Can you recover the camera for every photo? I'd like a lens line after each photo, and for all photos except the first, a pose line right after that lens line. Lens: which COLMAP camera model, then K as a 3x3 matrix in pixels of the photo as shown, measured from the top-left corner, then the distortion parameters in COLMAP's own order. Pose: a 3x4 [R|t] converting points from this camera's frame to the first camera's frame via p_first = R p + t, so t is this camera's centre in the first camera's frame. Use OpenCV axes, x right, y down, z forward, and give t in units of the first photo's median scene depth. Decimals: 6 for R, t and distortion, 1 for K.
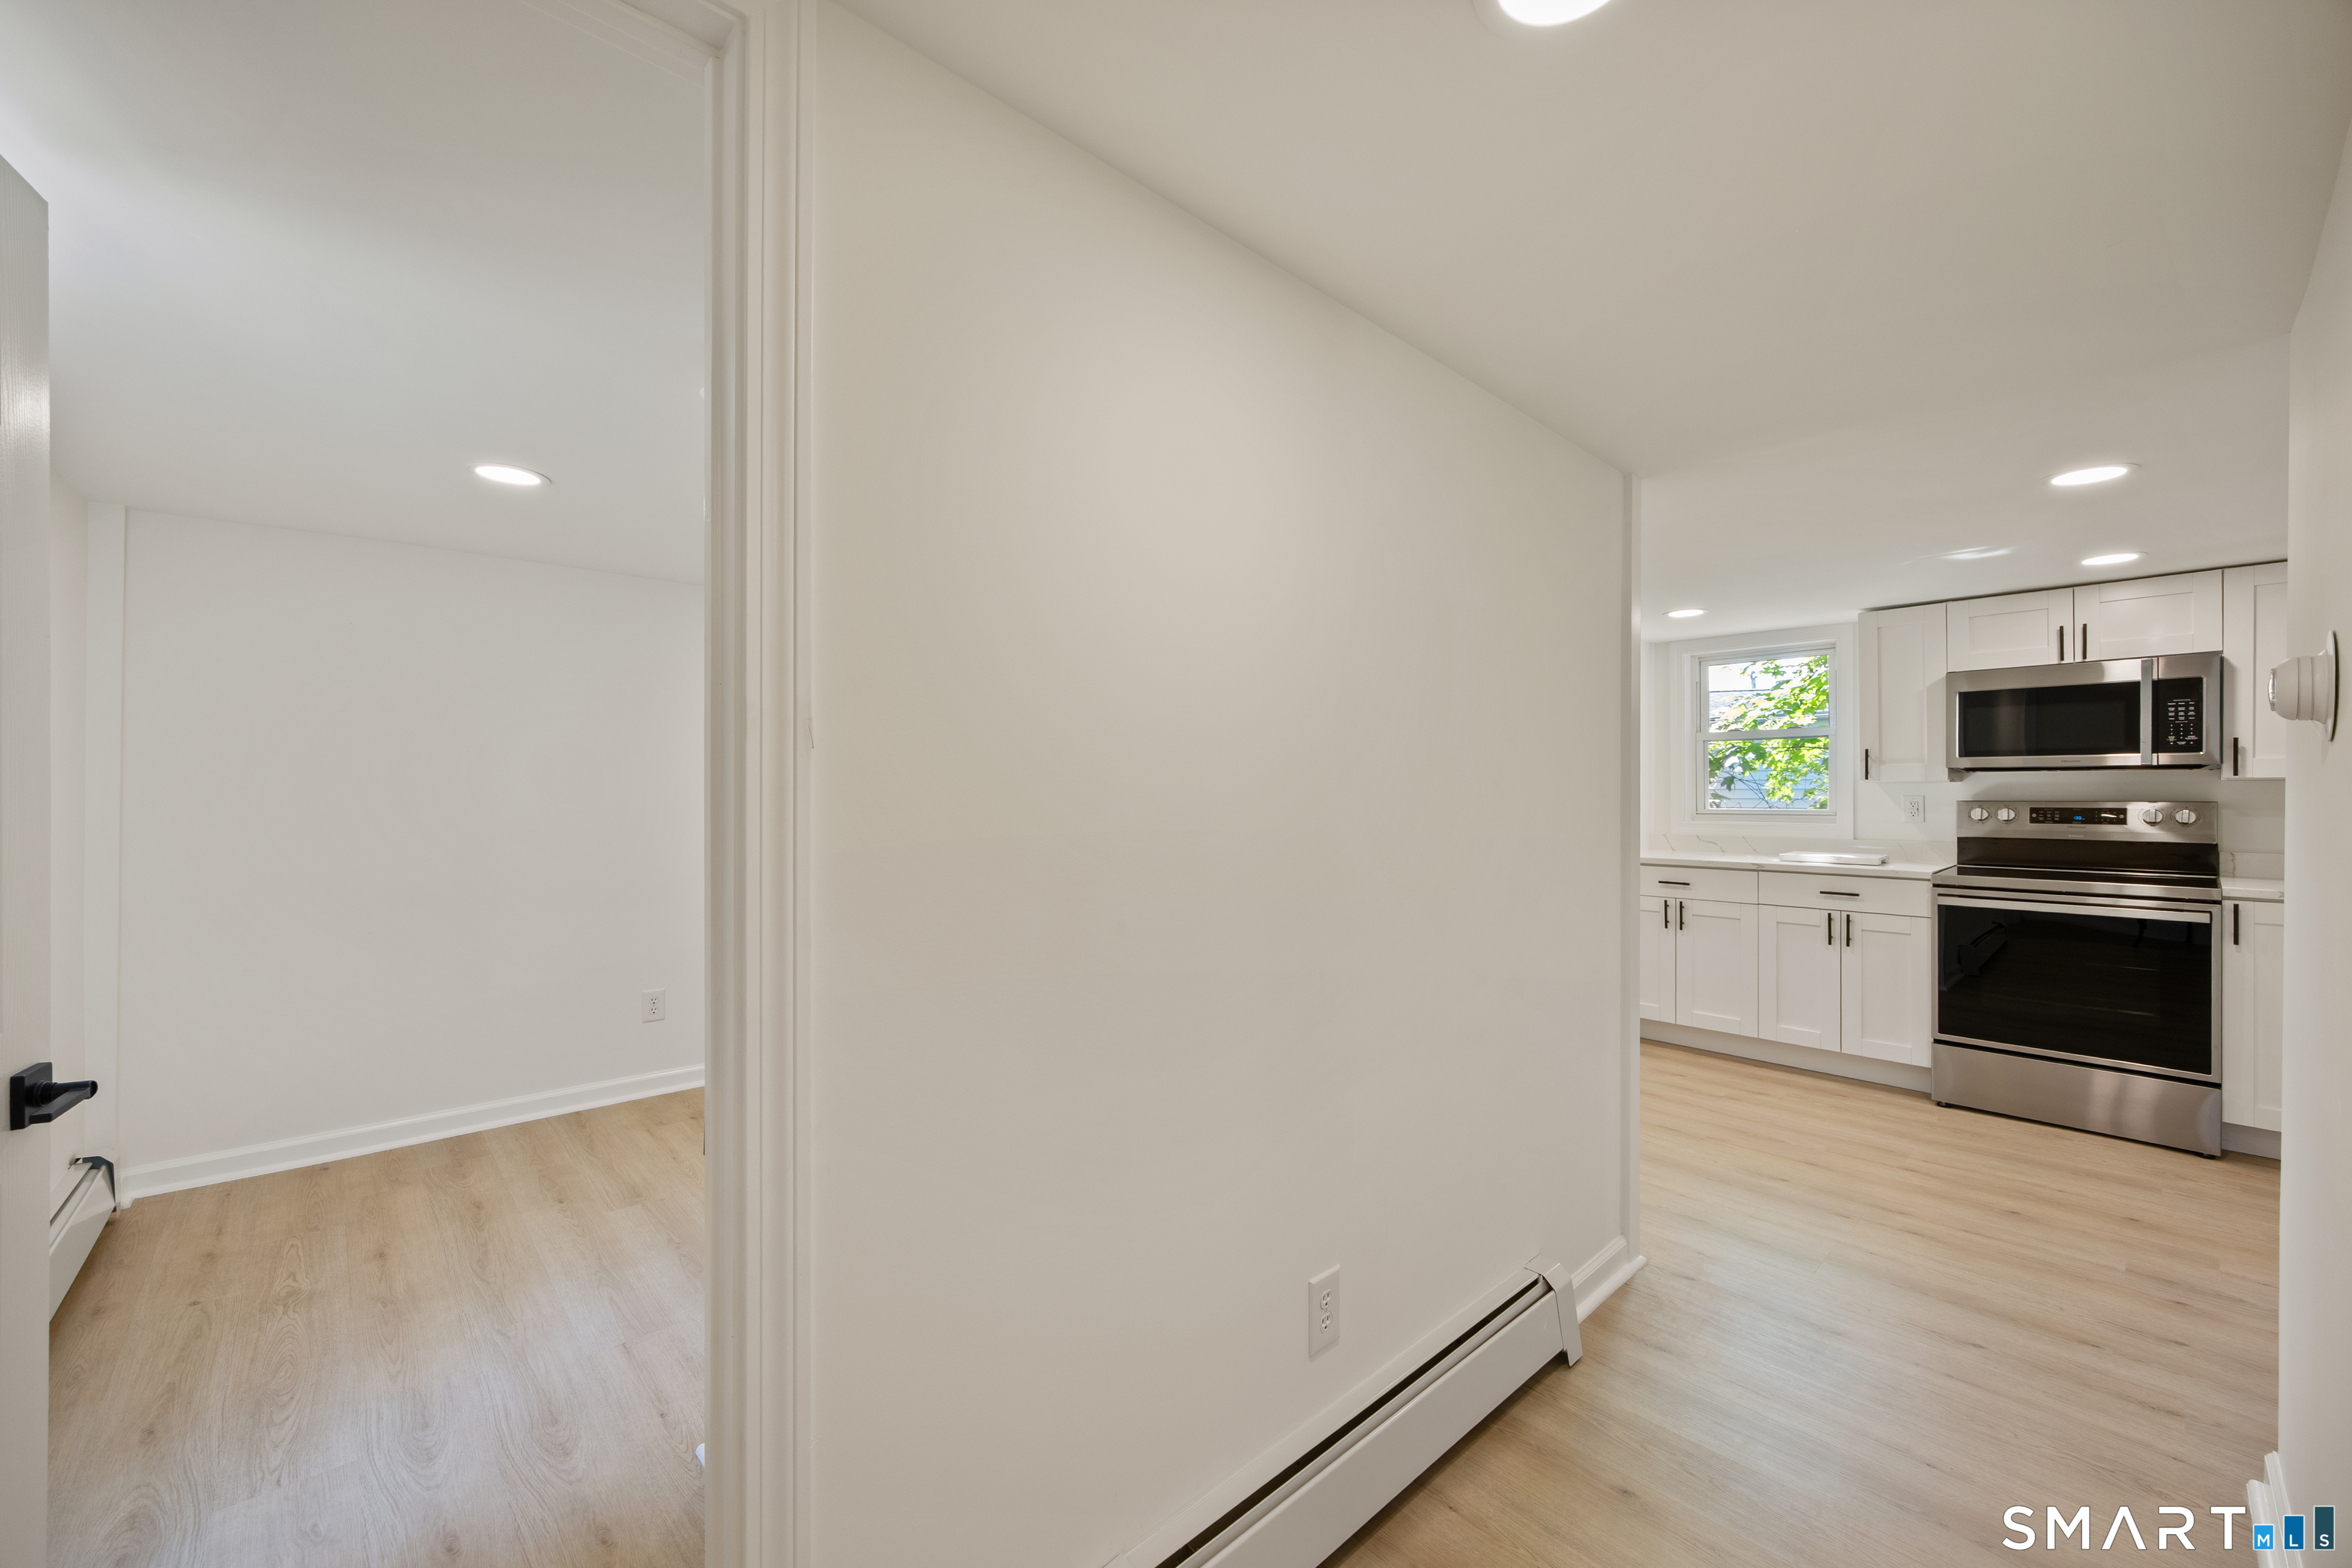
lens RADIAL K [[926.8, 0, 1175.8], [0, 926.8, 804.0], [0, 0, 1]] dist [-0.002452, 0.000356]
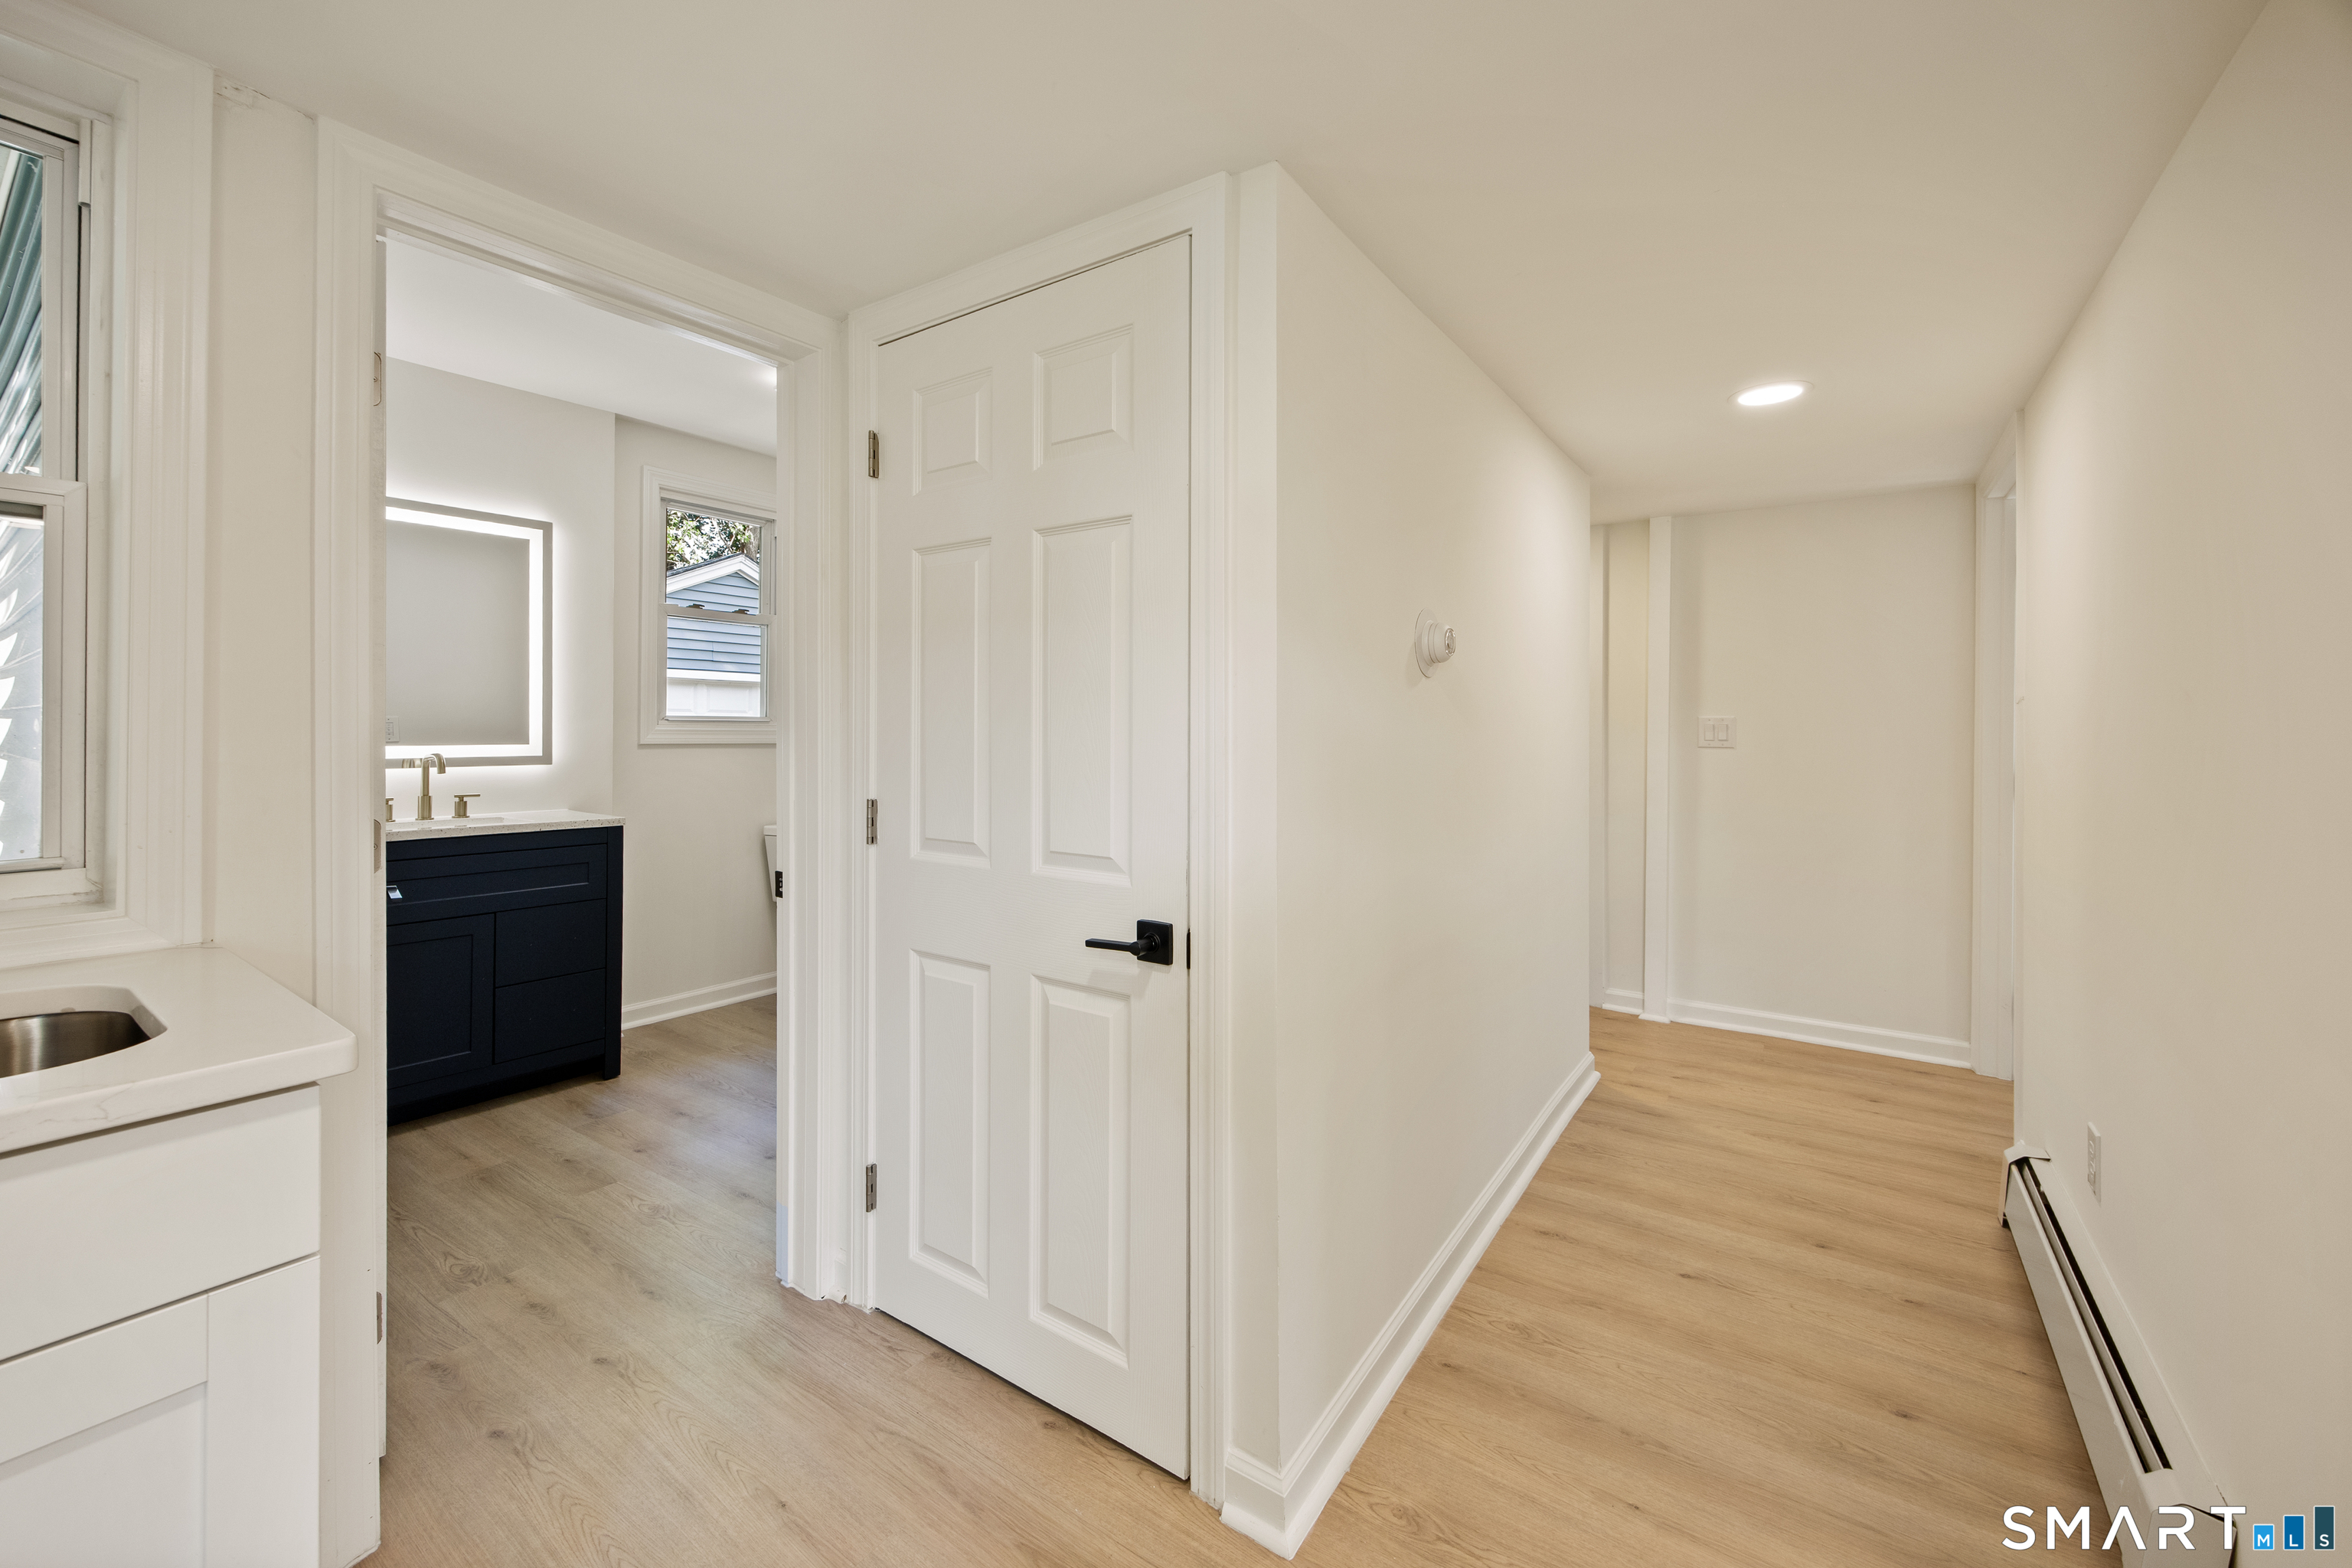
lens RADIAL K [[926.8, 0, 1170.8], [0, 926.8, 727.7], [0, 0, 1]] dist [-0.002452, 0.000356]
pose [[-0.978717, -0.003696, -0.205181, 0.676104], [-0.005969, 0.999927, 0.010460, 0.005186], [0.205127, 0.011462, -0.978668, 0.831859]]
